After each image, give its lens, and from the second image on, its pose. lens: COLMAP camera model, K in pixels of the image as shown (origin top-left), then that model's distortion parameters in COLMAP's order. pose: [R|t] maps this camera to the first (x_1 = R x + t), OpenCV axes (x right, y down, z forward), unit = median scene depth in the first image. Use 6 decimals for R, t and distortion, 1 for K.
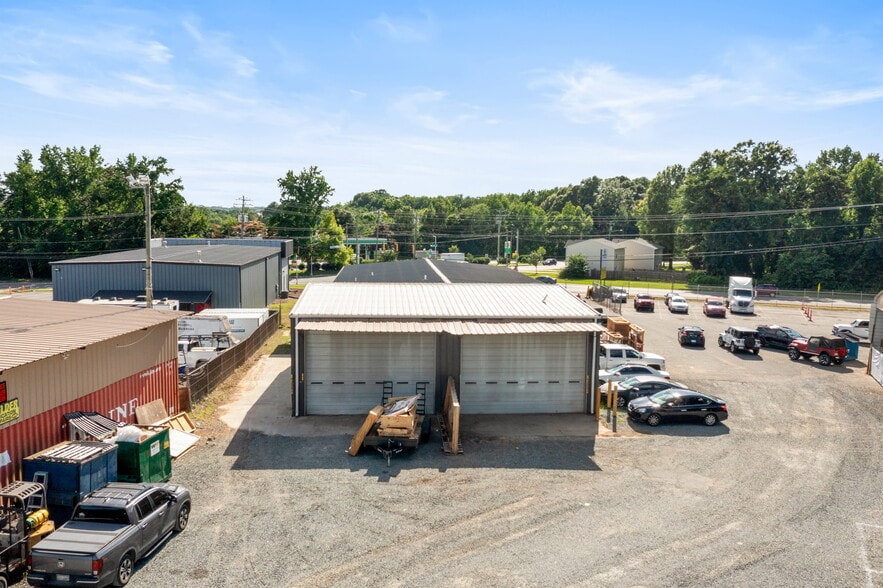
lens RADIAL K [[697.9, 0, 441.5], [0, 697.9, 294.0], [0, 0, 1]] dist [-0.003001, 0.000257]
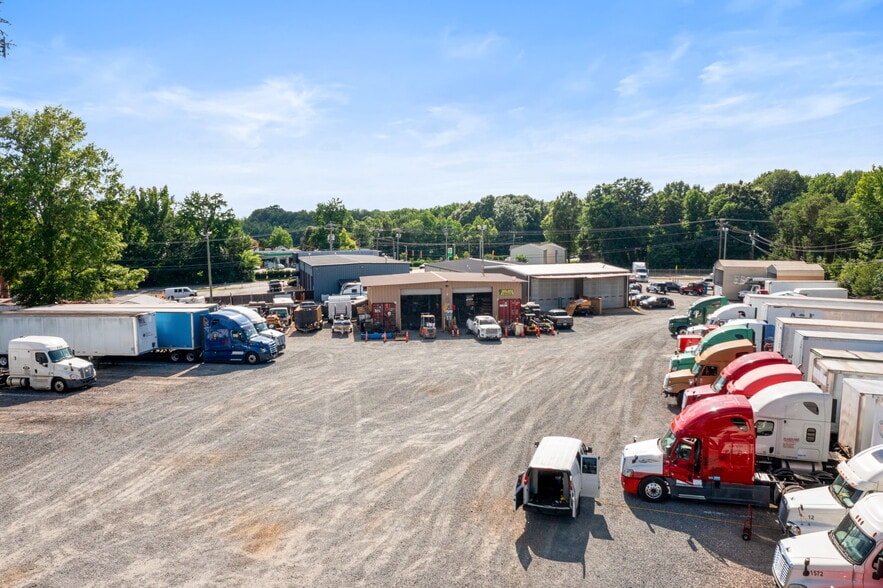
lens RADIAL K [[683.5, 0, 441.5], [0, 683.5, 294.0], [0, 0, 1]] dist [-0.012463, -0.002922]
pose [[0.976659, -0.046657, 0.209669, -0.284779], [0.048905, 0.998788, -0.005543, 0.027030], [-0.209156, 0.015668, 0.977757, -0.394672]]
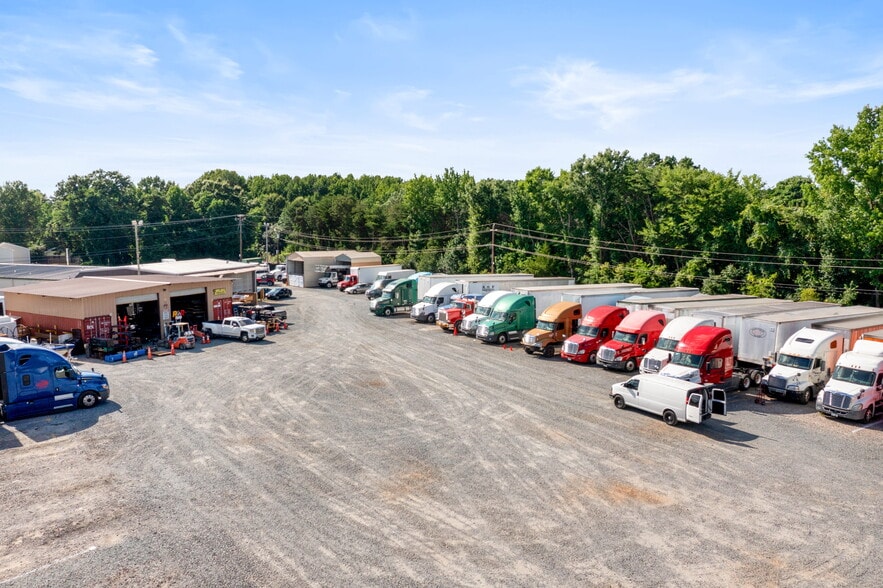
lens RADIAL K [[683.5, 0, 441.5], [0, 683.5, 294.0], [0, 0, 1]] dist [-0.012463, -0.002922]
pose [[0.454092, -0.120331, 0.882792, -0.502738], [0.114408, 0.990510, 0.076164, 0.006234], [-0.883579, 0.066413, 0.463549, -0.248426]]
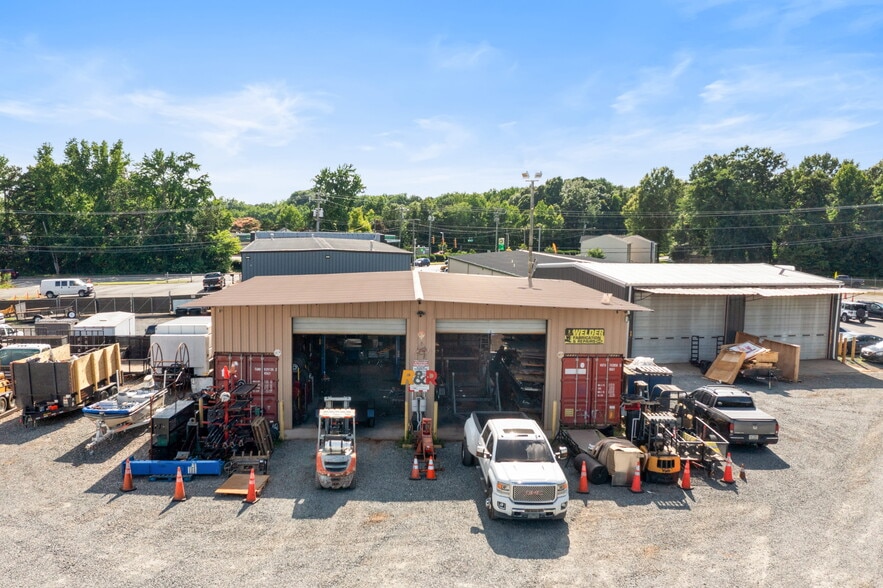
lens RADIAL K [[710.4, 0, 441.5], [0, 710.4, 294.0], [0, 0, 1]] dist [-0.006043, -0.003814]
pose [[0.992025, -0.009278, 0.125699, -0.183428], [0.009504, 0.999954, -0.001197, 0.012161], [-0.125682, 0.002383, 0.992068, -0.059351]]
